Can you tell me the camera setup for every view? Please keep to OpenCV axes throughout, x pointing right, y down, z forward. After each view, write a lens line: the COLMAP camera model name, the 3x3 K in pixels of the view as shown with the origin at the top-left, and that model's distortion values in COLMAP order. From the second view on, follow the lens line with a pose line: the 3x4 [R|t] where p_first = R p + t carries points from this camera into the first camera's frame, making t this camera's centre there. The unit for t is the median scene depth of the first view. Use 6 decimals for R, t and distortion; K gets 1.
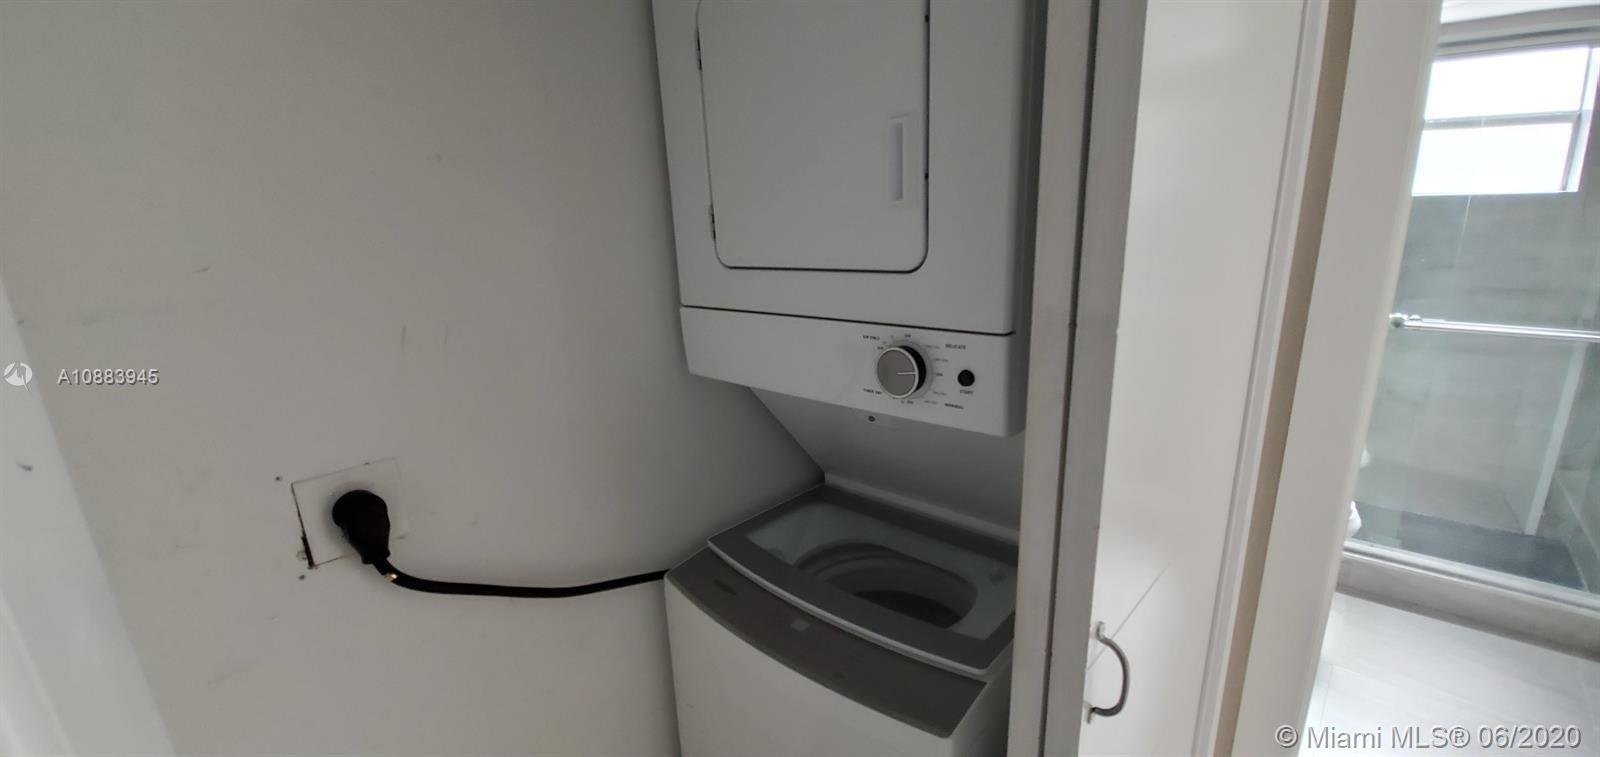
lens RADIAL K [[626.6, 0, 795.3], [0, 626.6, 389.1], [0, 0, 1]] dist [-0.000042, -0.013031]
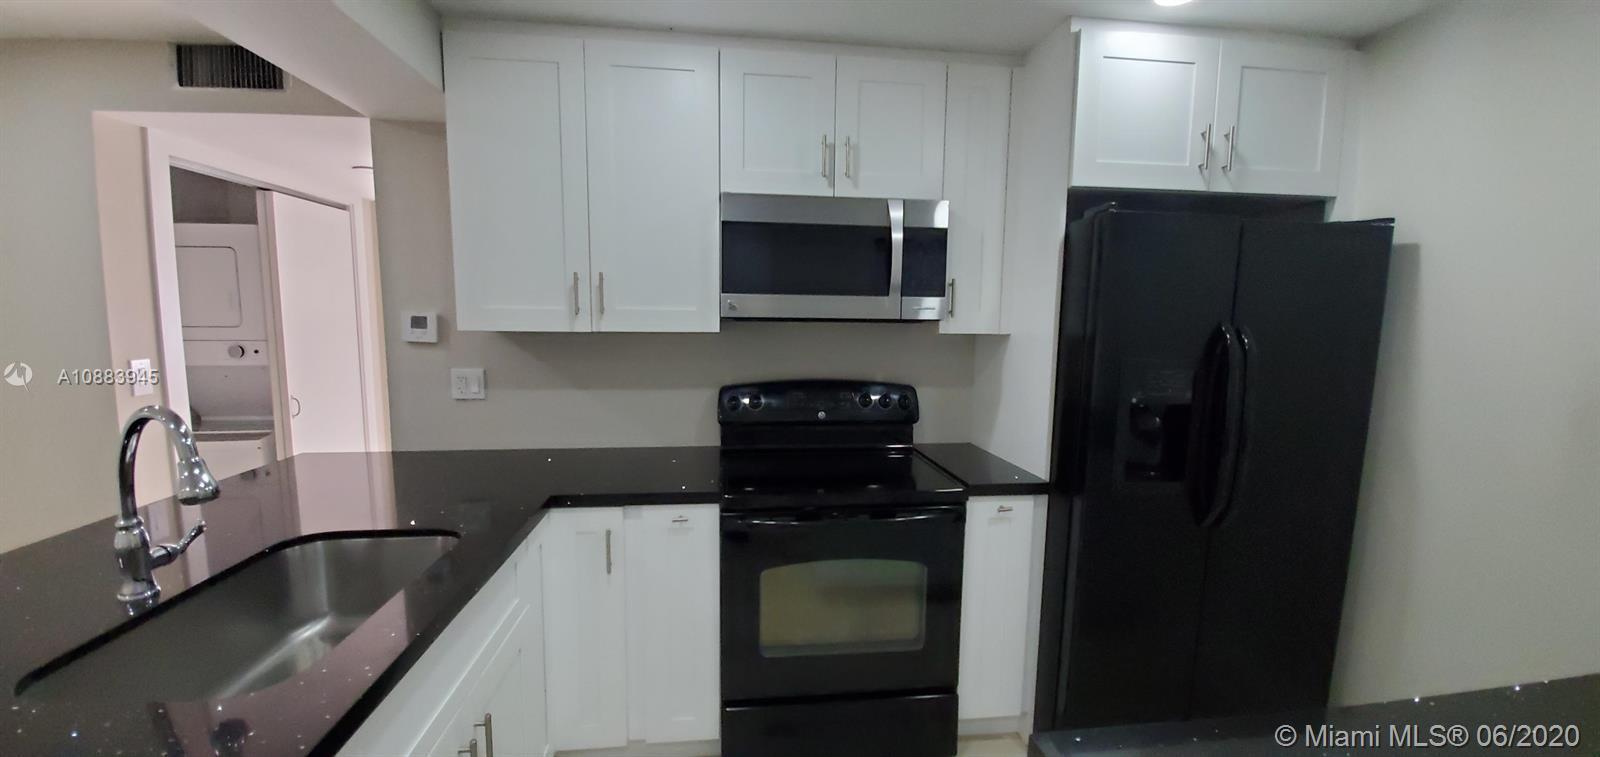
lens RADIAL K [[626.6, 0, 795.3], [0, 626.6, 389.1], [0, 0, 1]] dist [-0.000042, -0.013031]
pose [[0.644207, -0.036444, 0.763982, -0.599801], [0.162668, 0.982541, -0.090295, 1.209606], [-0.747353, 0.182444, 0.638888, -4.376392]]
